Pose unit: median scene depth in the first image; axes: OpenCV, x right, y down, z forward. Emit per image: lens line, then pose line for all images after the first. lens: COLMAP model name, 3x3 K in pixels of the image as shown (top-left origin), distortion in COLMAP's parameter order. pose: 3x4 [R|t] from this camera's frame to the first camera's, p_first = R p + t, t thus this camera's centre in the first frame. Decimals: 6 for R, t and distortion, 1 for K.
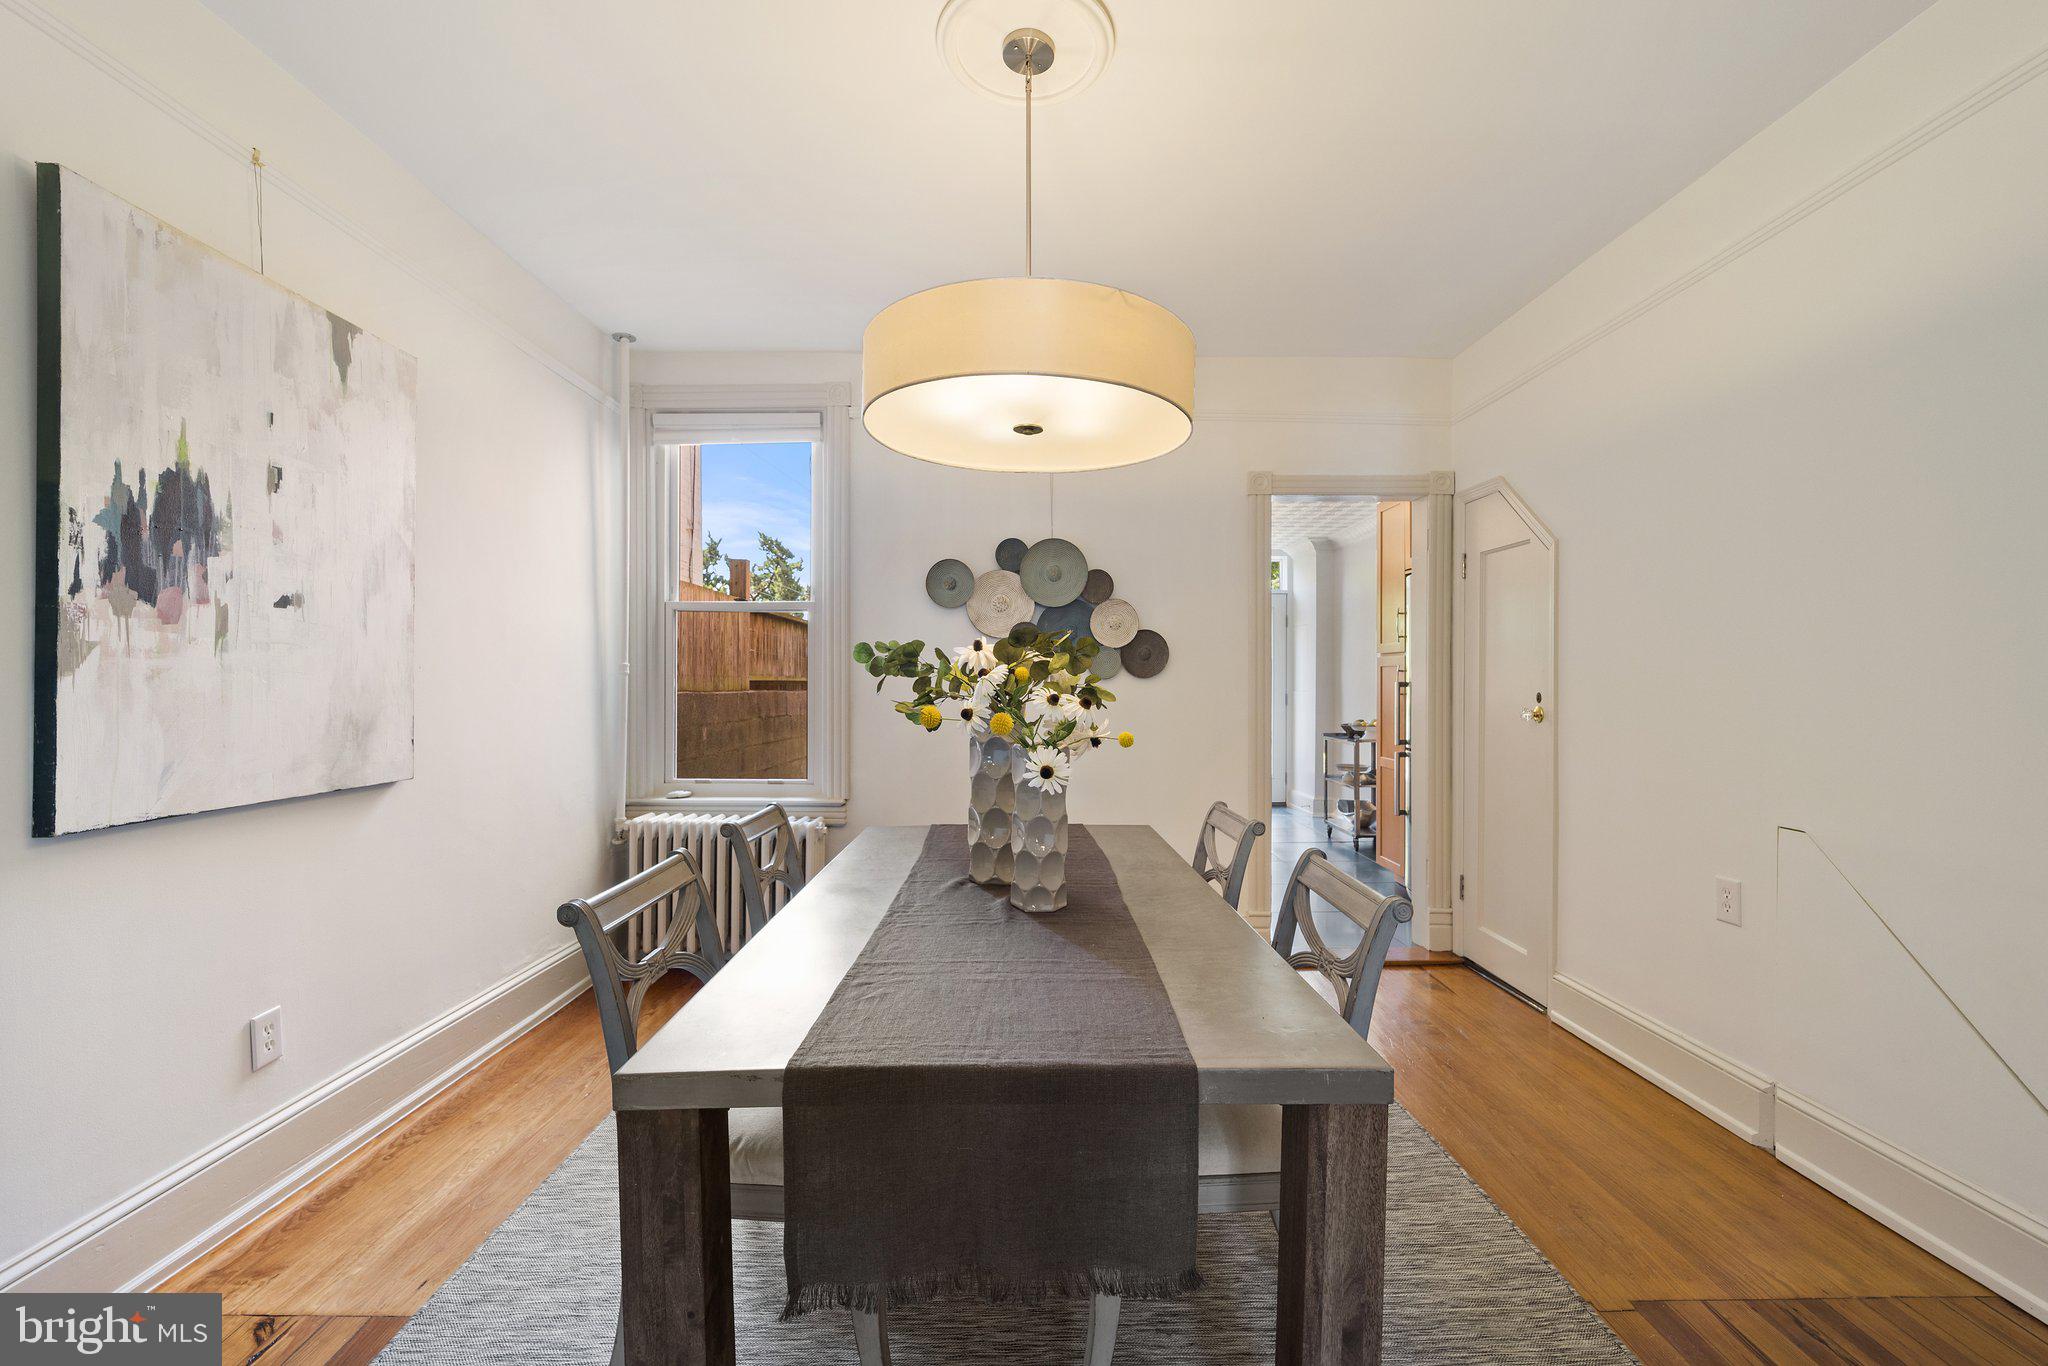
lens RADIAL K [[839.6, 0, 1024.0], [0, 839.6, 683.0], [0, 0, 1]] dist [0.001426, -0.000360]
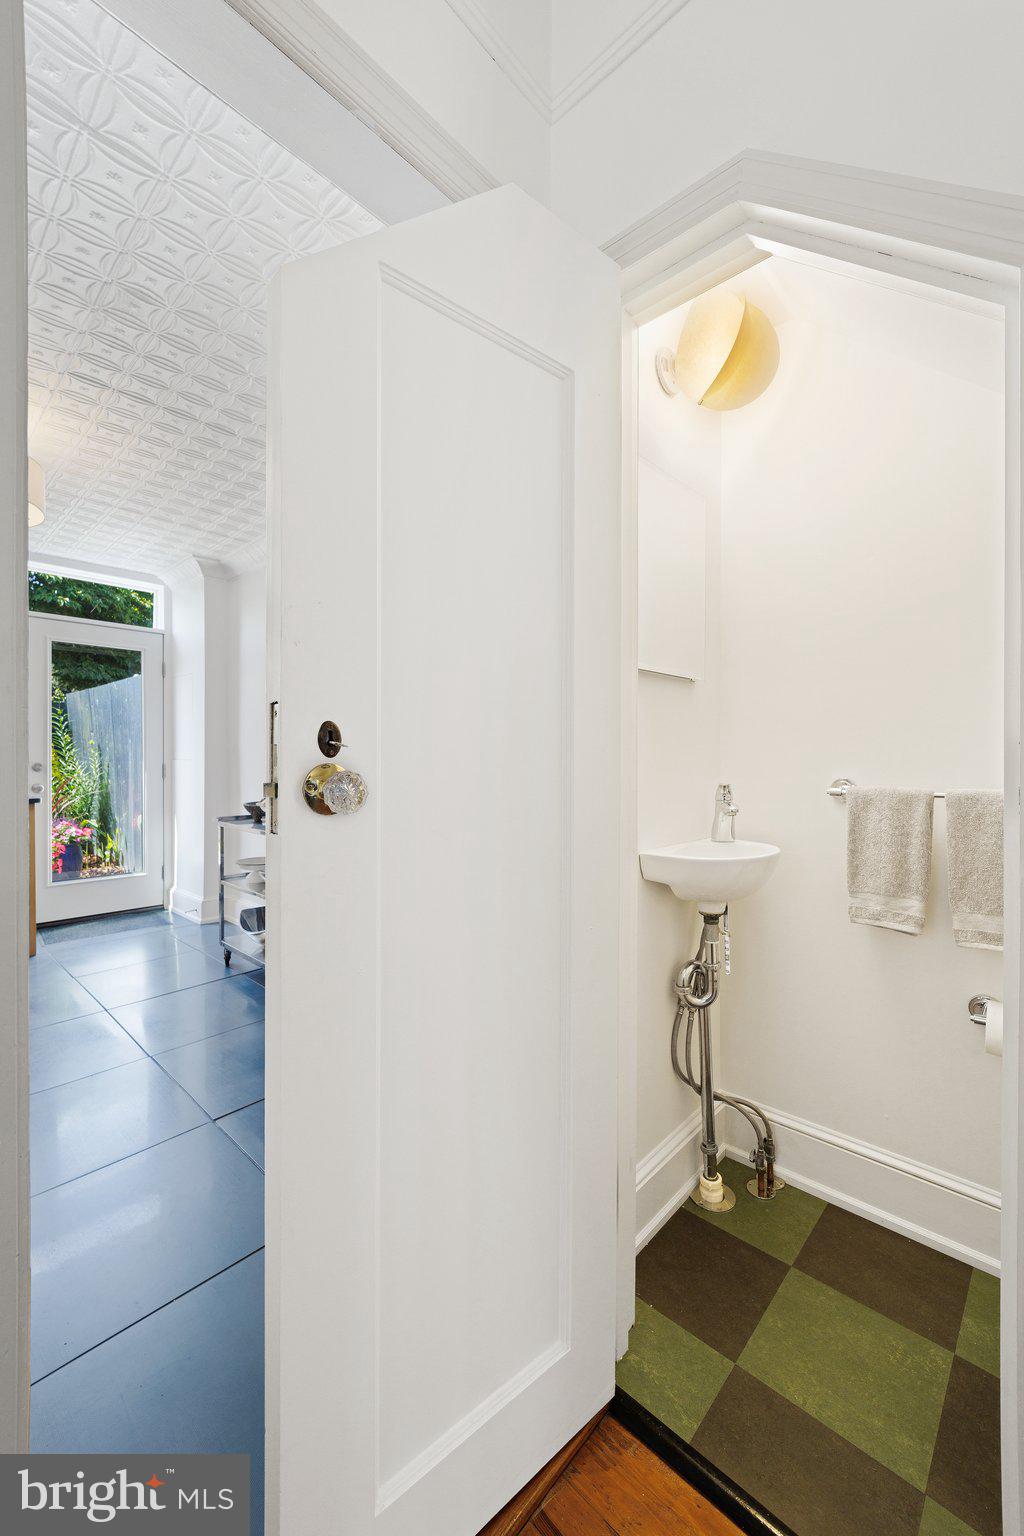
lens RADIAL K [[618.8, 0, 507.3], [0, 618.8, 762.1], [0, 0, 1]] dist [-0.001879, -0.000162]
pose [[0.691486, -0.004379, 0.722376, 0.520178], [0.003125, 0.999990, 0.003071, 0.045177], [-0.722383, 0.000134, 0.691494, 1.610820]]
